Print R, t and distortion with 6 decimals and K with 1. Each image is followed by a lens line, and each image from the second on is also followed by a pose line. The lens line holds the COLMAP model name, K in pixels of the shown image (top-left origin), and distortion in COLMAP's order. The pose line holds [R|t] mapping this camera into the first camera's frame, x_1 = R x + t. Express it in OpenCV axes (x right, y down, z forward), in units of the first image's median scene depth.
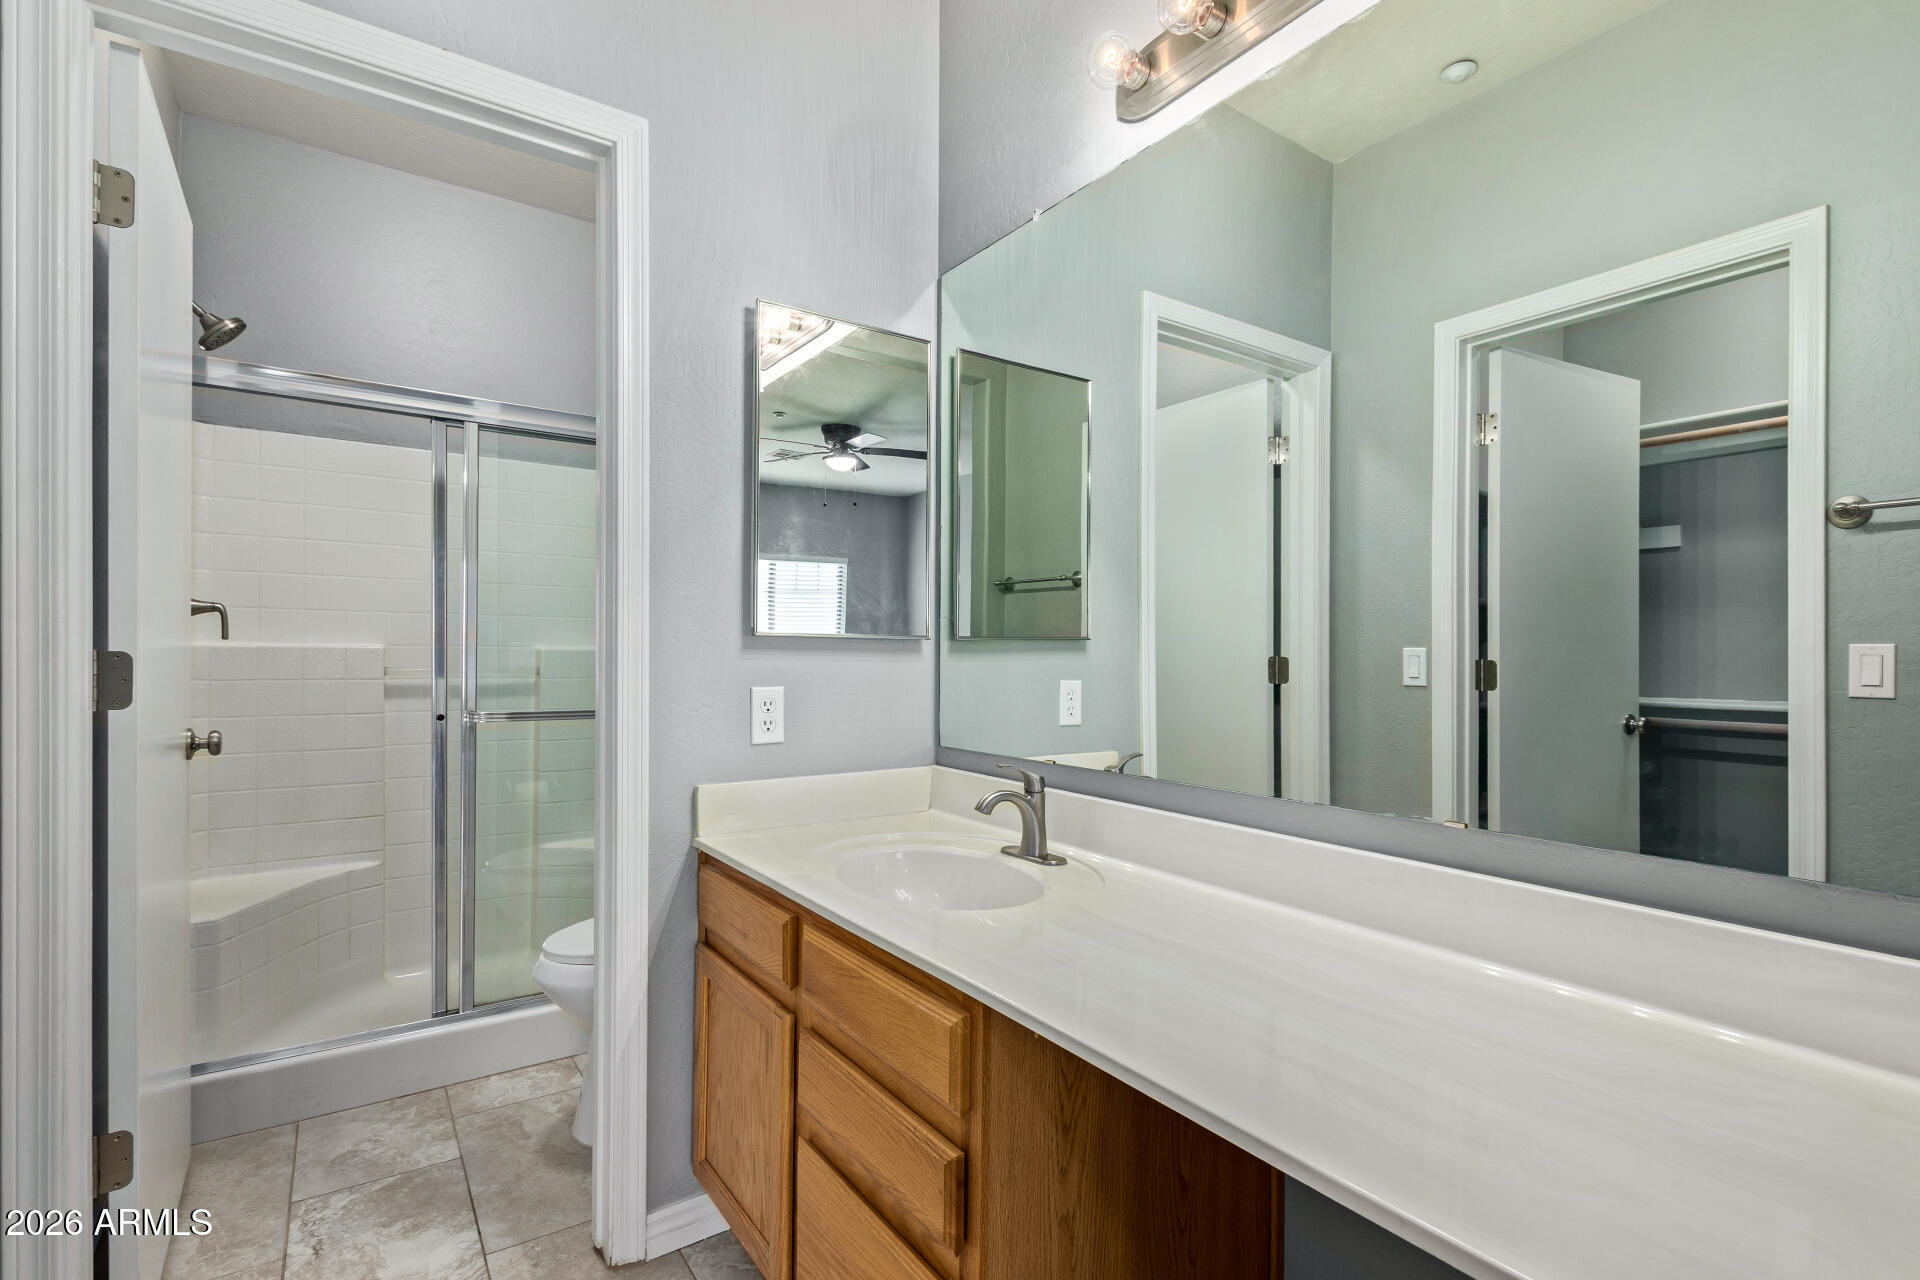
lens RADIAL K [[891.3, 0, 961.4], [0, 891.3, 637.1], [0, 0, 1]] dist [0.004887, -0.000807]
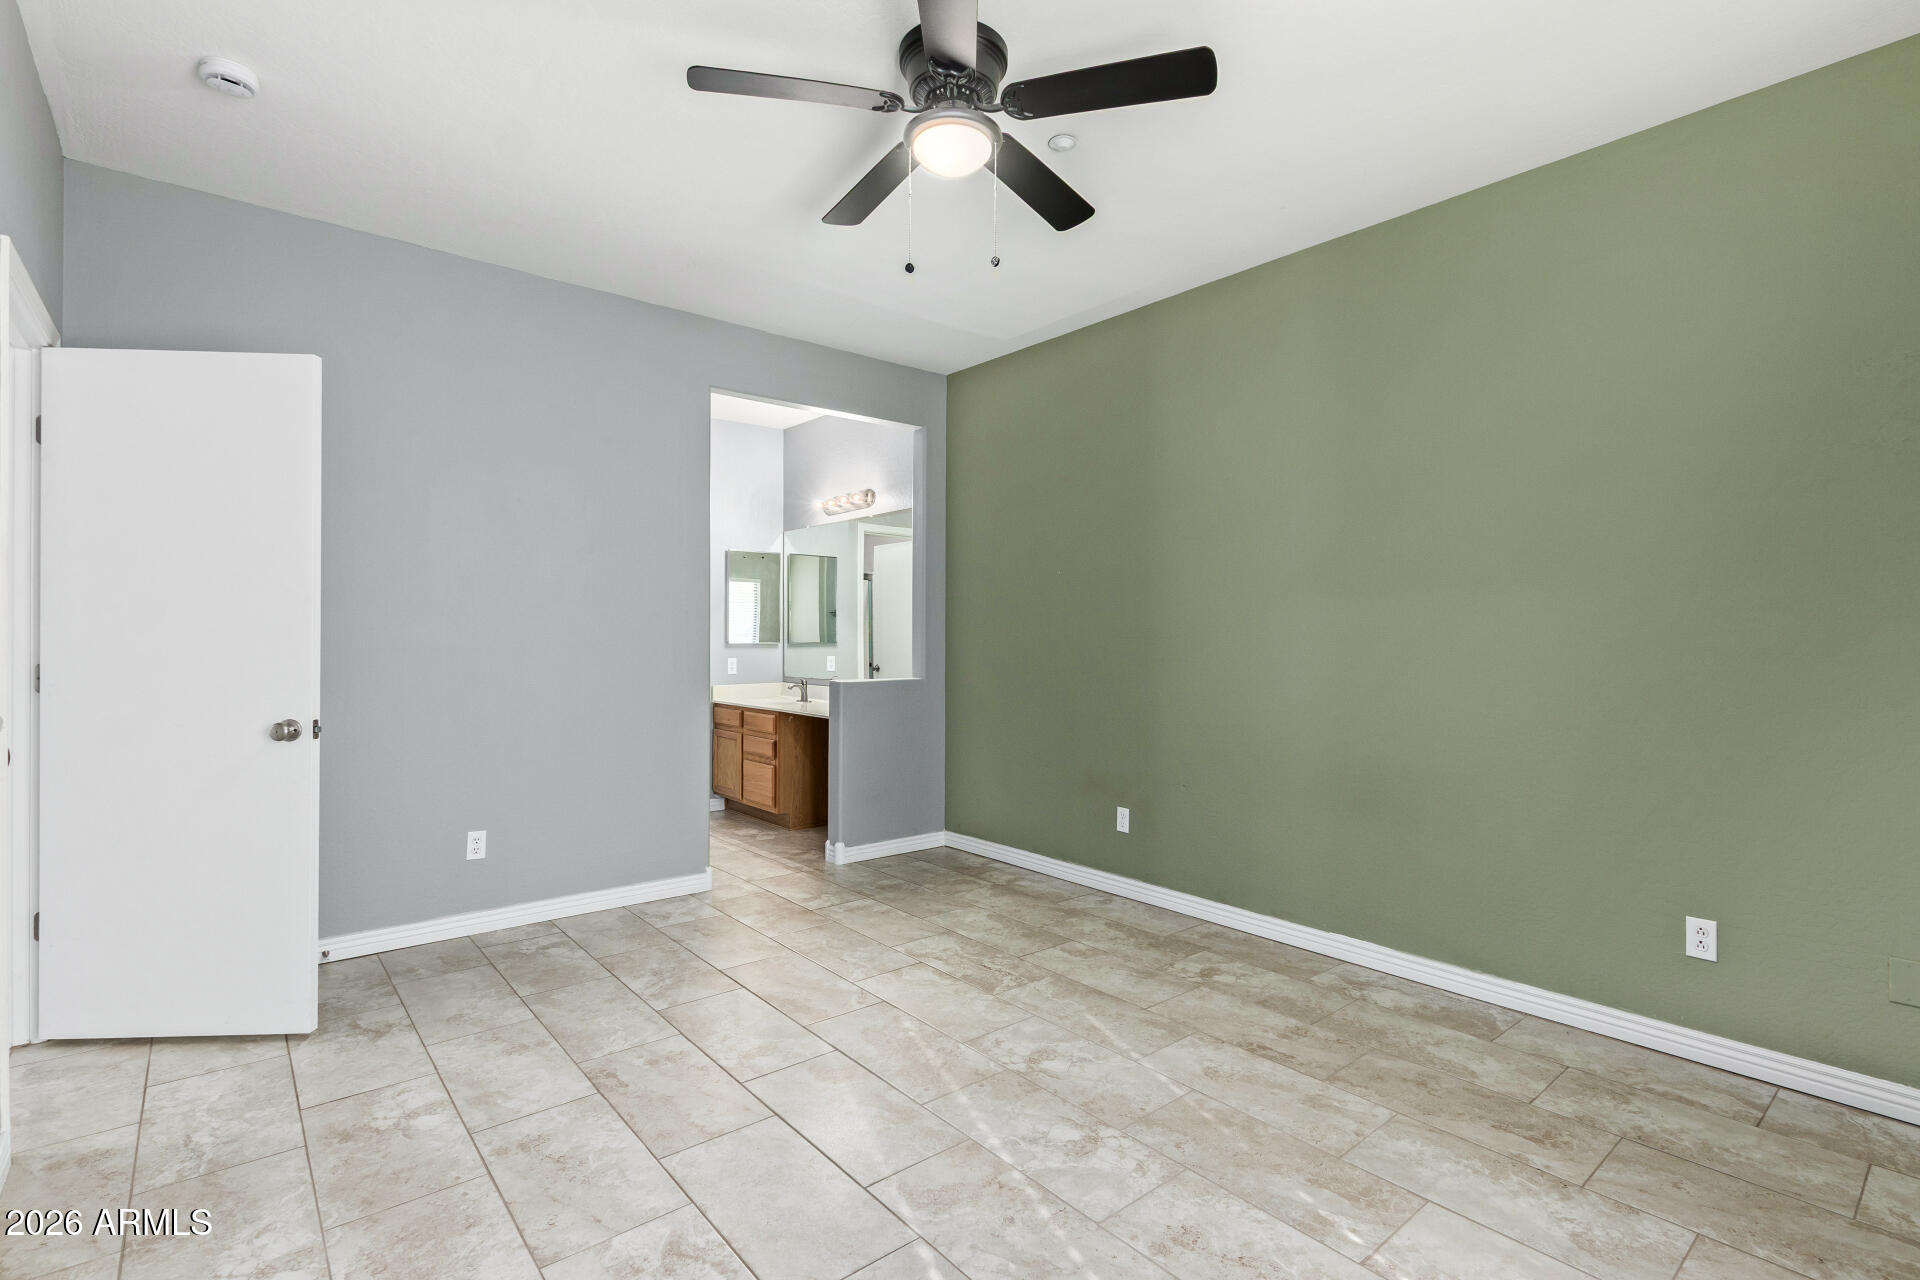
lens RADIAL K [[891.3, 0, 961.4], [0, 891.3, 637.1], [0, 0, 1]] dist [0.004887, -0.000807]
pose [[0.996004, -0.003722, 0.089232, 0.380415], [0.002036, 0.999818, 0.018977, -0.094520], [-0.089287, -0.018720, 0.995830, -2.645781]]
